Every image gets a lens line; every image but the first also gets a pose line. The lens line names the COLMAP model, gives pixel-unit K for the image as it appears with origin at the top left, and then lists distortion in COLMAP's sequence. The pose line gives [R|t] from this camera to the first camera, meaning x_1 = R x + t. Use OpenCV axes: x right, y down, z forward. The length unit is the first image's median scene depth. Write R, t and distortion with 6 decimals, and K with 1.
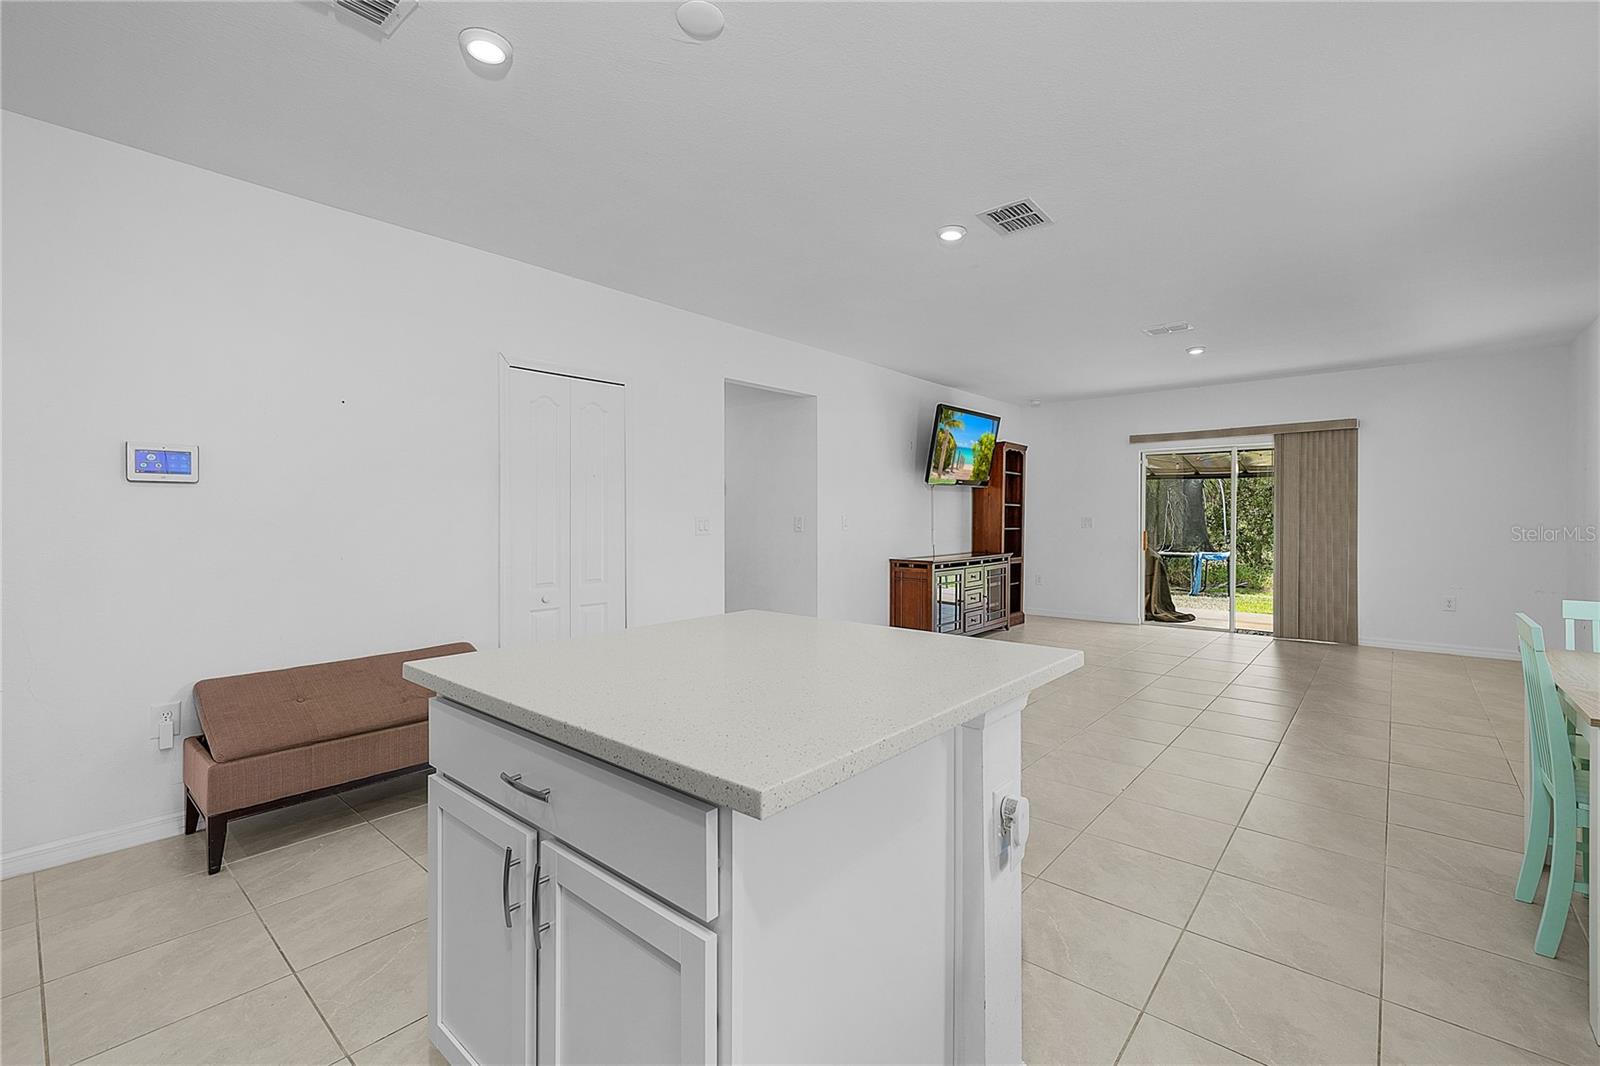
lens RADIAL K [[686.0, 0, 809.0], [0, 686.0, 524.3], [0, 0, 1]] dist [0.002168, 0.001771]
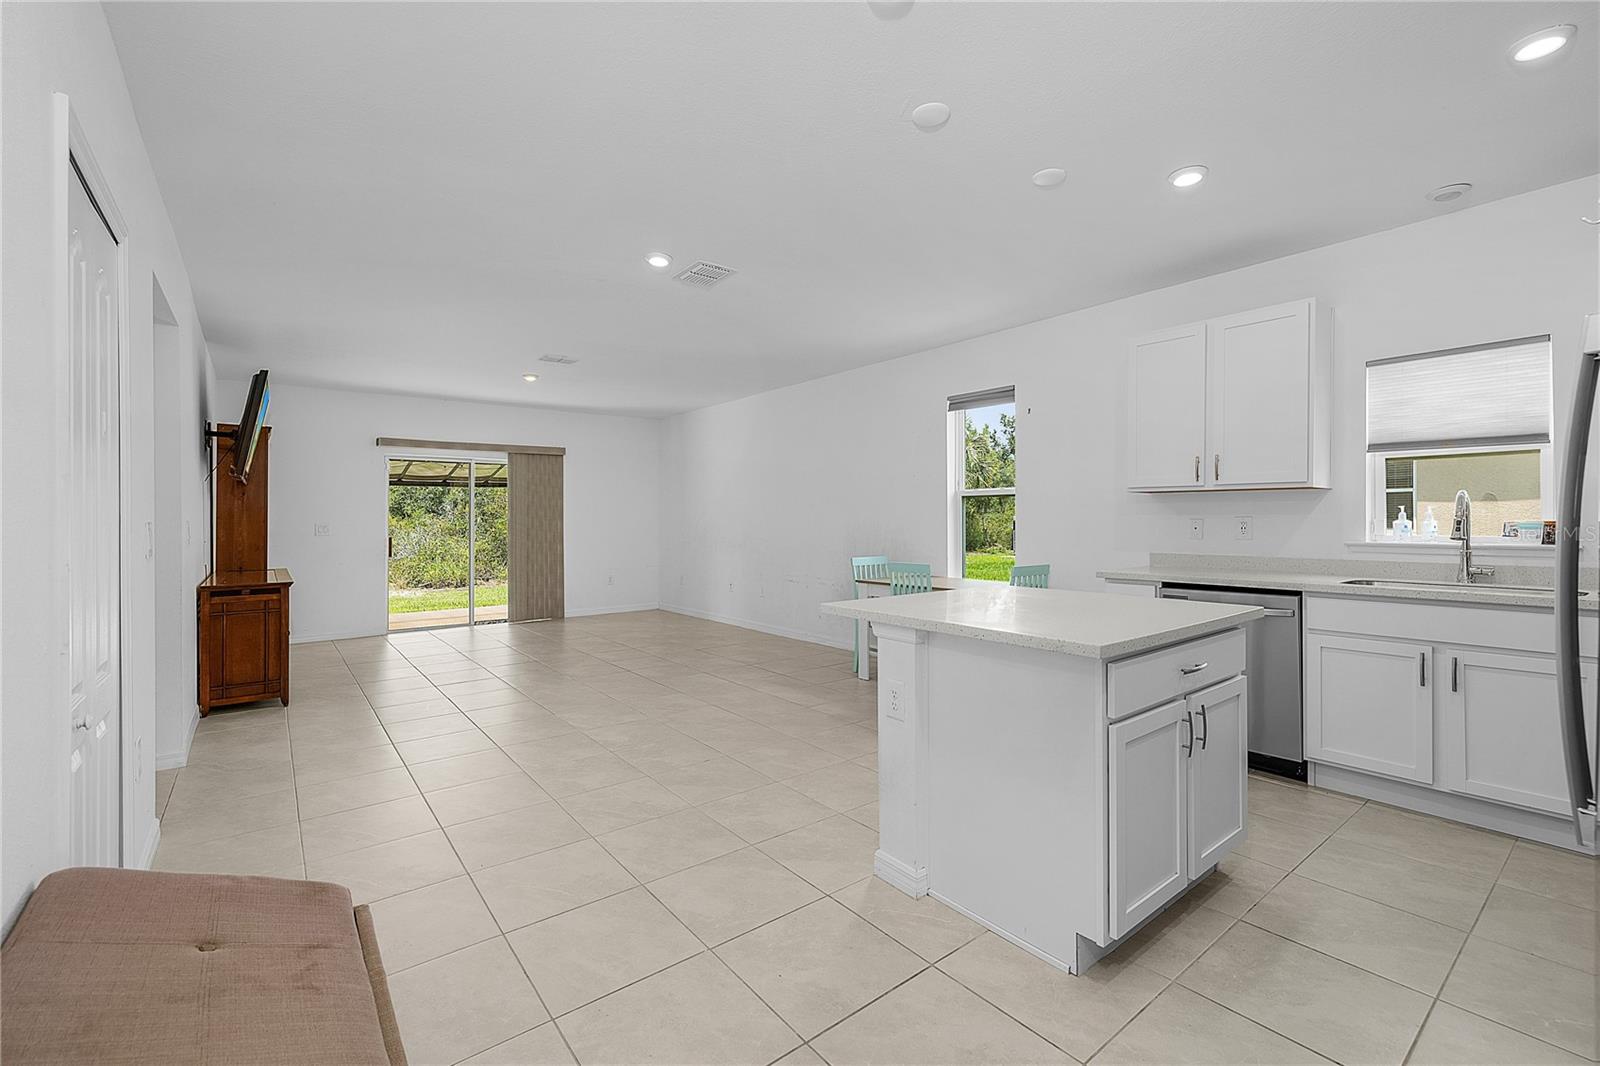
lens RADIAL K [[686.0, 0, 794.0], [0, 686.0, 523.8], [0, 0, 1]] dist [0.002168, 0.001771]
pose [[0.198357, -0.004664, 0.980119, -0.397230], [0.012678, 0.999917, 0.002192, -0.003852], [-0.980048, 0.011991, 0.198399, 0.282682]]
